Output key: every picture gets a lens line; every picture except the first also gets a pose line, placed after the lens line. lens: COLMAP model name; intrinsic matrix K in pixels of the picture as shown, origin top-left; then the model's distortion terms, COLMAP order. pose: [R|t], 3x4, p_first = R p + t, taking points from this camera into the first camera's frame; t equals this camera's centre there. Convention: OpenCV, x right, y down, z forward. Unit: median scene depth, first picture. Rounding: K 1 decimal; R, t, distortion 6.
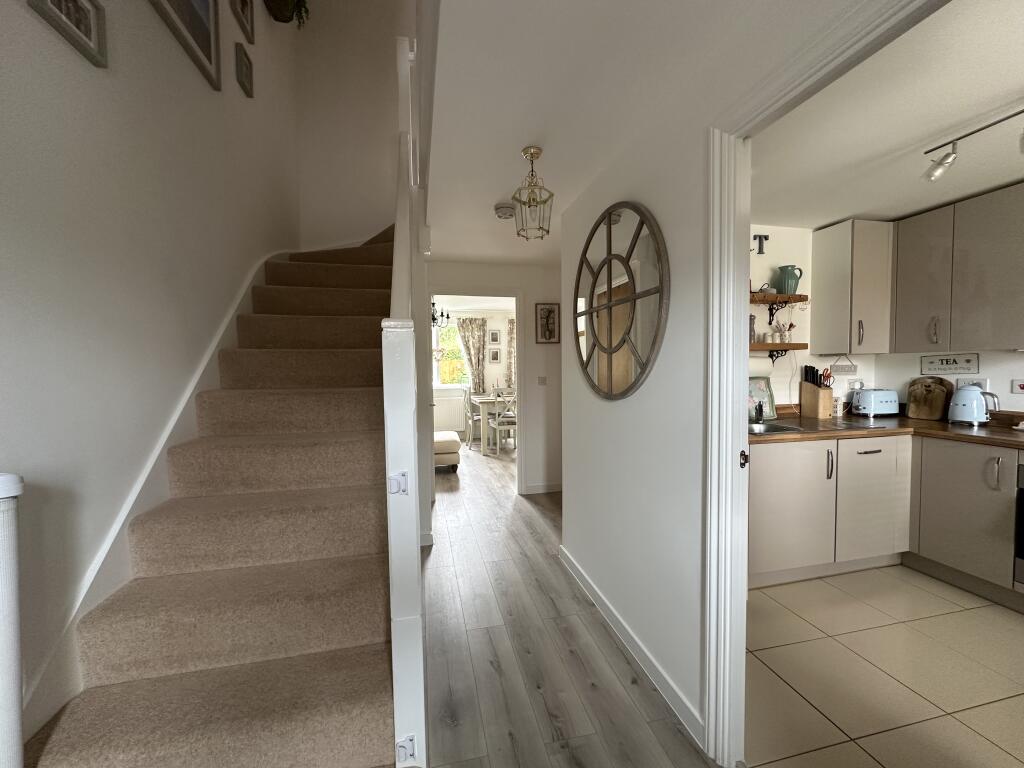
lens RADIAL K [[410.3, 0, 518.0], [0, 410.3, 386.6], [0, 0, 1]] dist [0.002012, 0.000709]
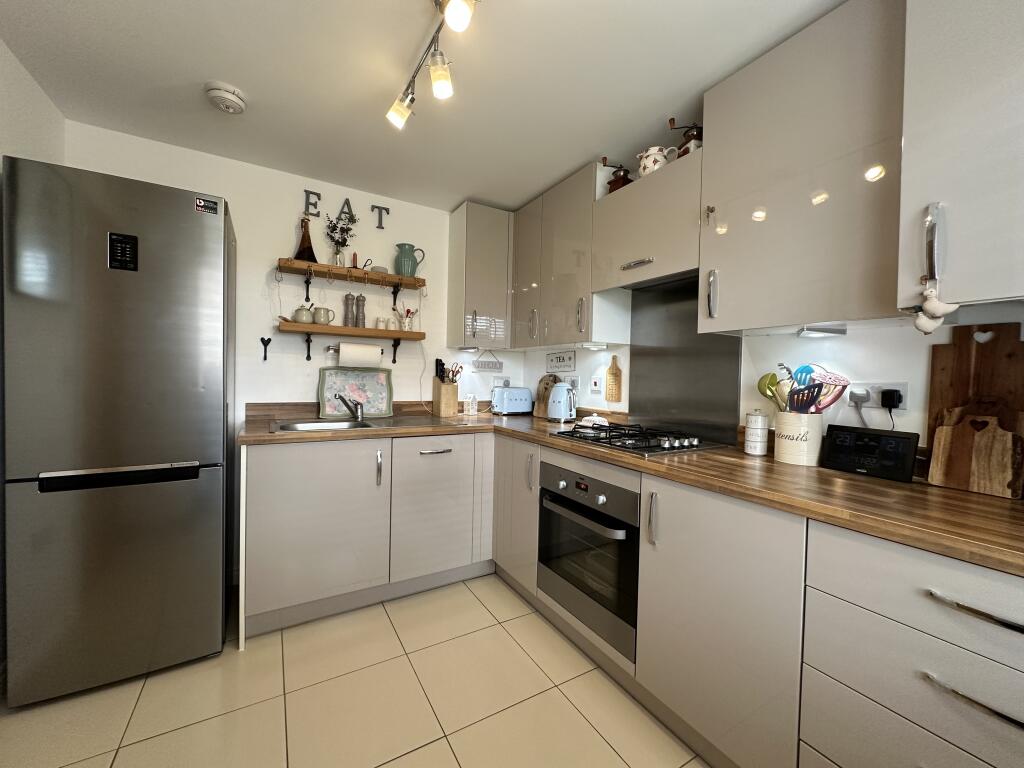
lens RADIAL K [[410.3, 0, 514.0], [0, 410.3, 385.4], [0, 0, 1]] dist [0.002012, 0.000709]
pose [[0.951544, 0.026206, 0.306392, 0.609250], [-0.019843, 0.999518, -0.023864, 0.027503], [-0.306870, 0.016628, 0.951606, 0.086960]]
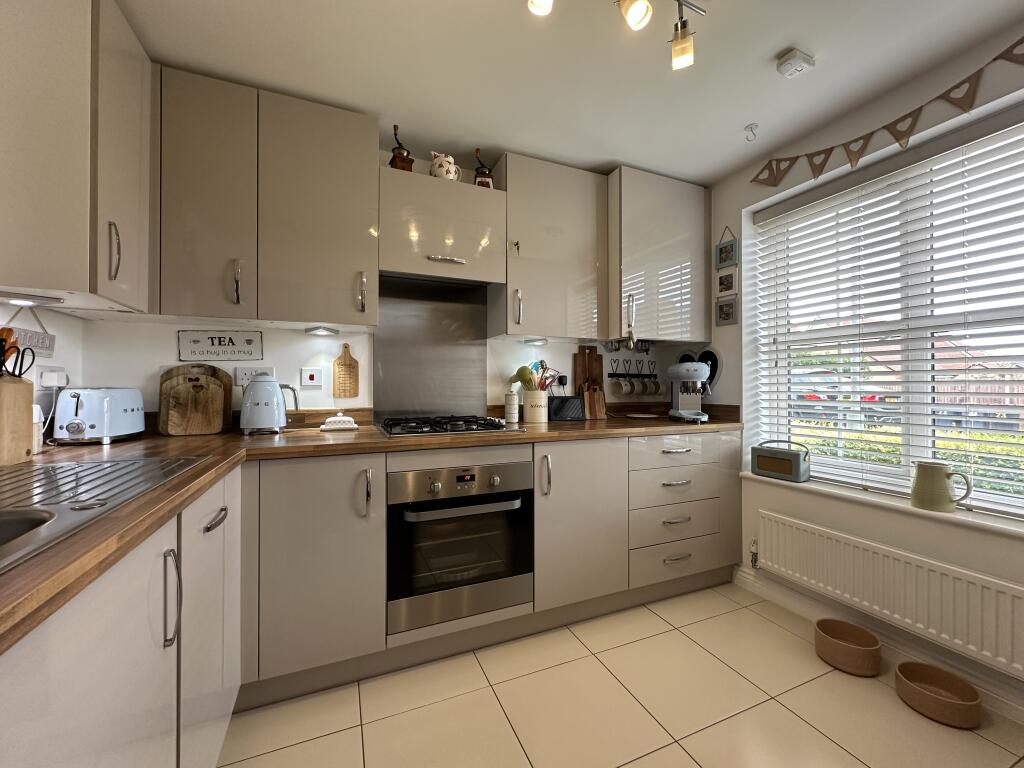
lens RADIAL K [[410.3, 0, 509.6], [0, 410.3, 383.7], [0, 0, 1]] dist [0.002012, 0.000709]
pose [[-0.174291, 0.009864, 0.984645, 0.315219], [0.045116, 0.998980, -0.002021, 0.026935], [-0.983660, 0.044071, -0.174558, 0.640815]]
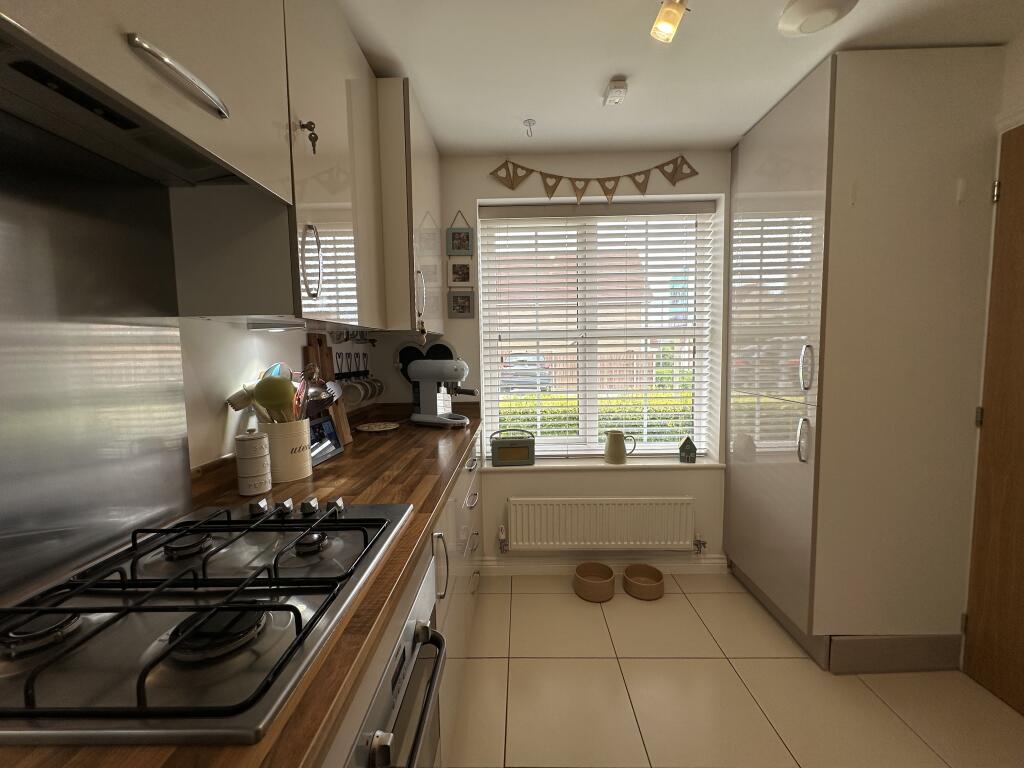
lens RADIAL K [[410.3, 0, 512.4], [0, 410.3, 380.6], [0, 0, 1]] dist [0.002012, 0.000709]
pose [[-0.970069, 0.006456, 0.242743, 0.753340], [0.035732, 0.992559, 0.116400, -0.039826], [-0.240185, 0.121590, -0.963082, 0.799567]]
